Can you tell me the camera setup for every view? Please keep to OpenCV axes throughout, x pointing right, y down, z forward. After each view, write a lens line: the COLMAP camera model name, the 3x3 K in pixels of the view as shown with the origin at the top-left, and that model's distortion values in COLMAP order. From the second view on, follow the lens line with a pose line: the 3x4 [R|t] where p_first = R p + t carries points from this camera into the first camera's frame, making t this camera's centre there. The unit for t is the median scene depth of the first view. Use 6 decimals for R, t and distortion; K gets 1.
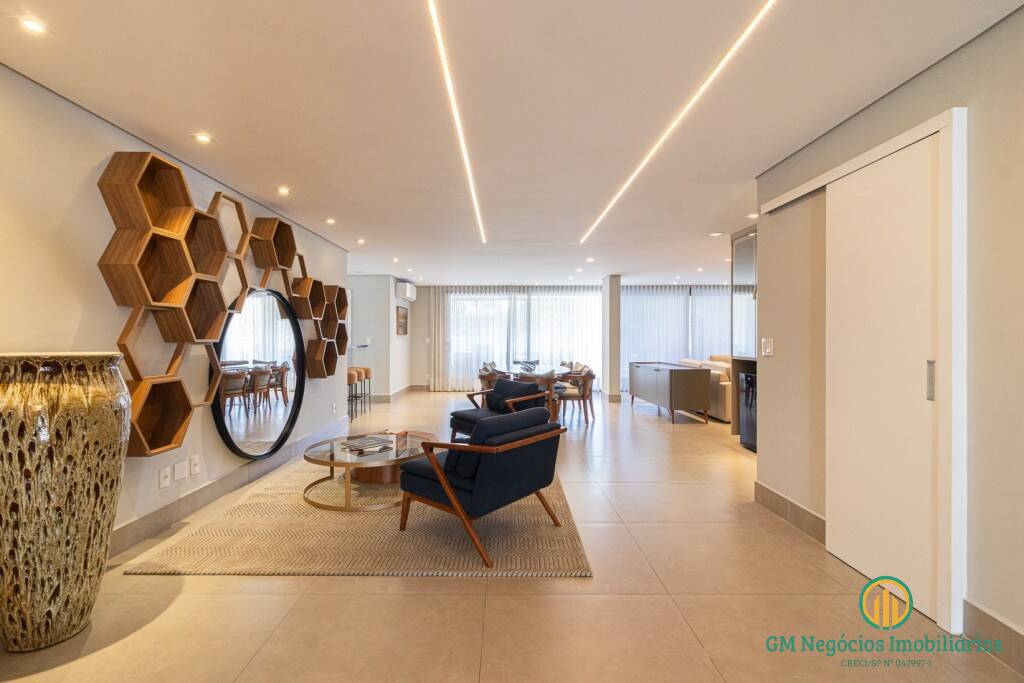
lens RADIAL K [[465.3, 0, 504.9], [0, 465.3, 342.3], [0, 0, 1]] dist [0.002759, -0.000651]
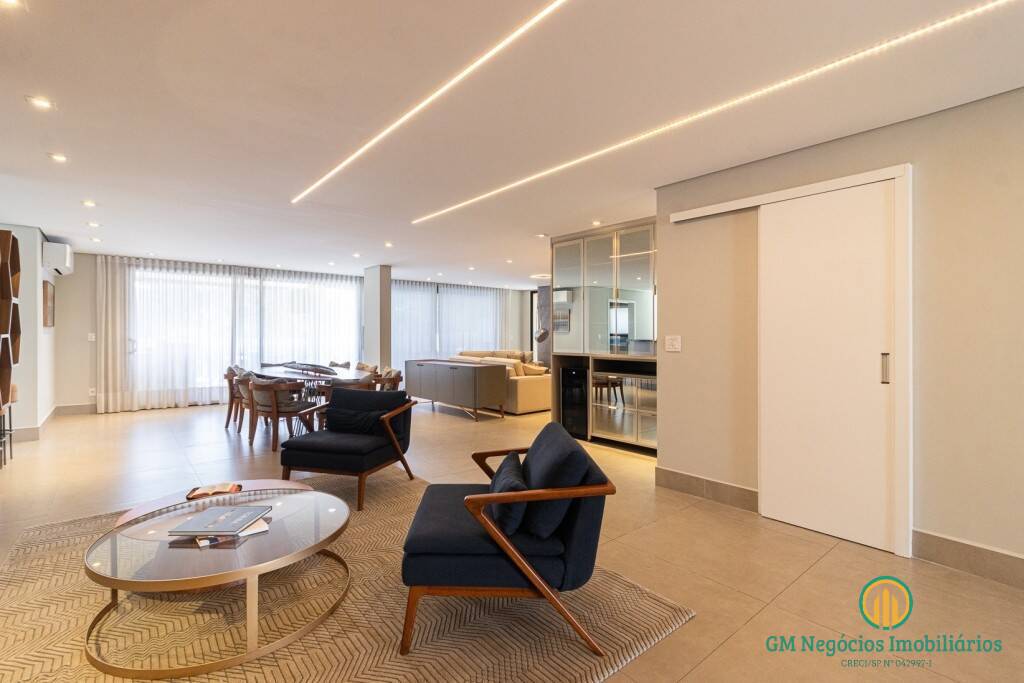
lens RADIAL K [[465.3, 0, 511.3], [0, 465.3, 339.2], [0, 0, 1]] dist [0.002759, -0.000651]
pose [[0.772543, 0.000230, 0.634963, -0.204968], [0.000024, 1.000000, -0.000392, 0.000068], [-0.634963, 0.000318, 0.772542, 0.186440]]
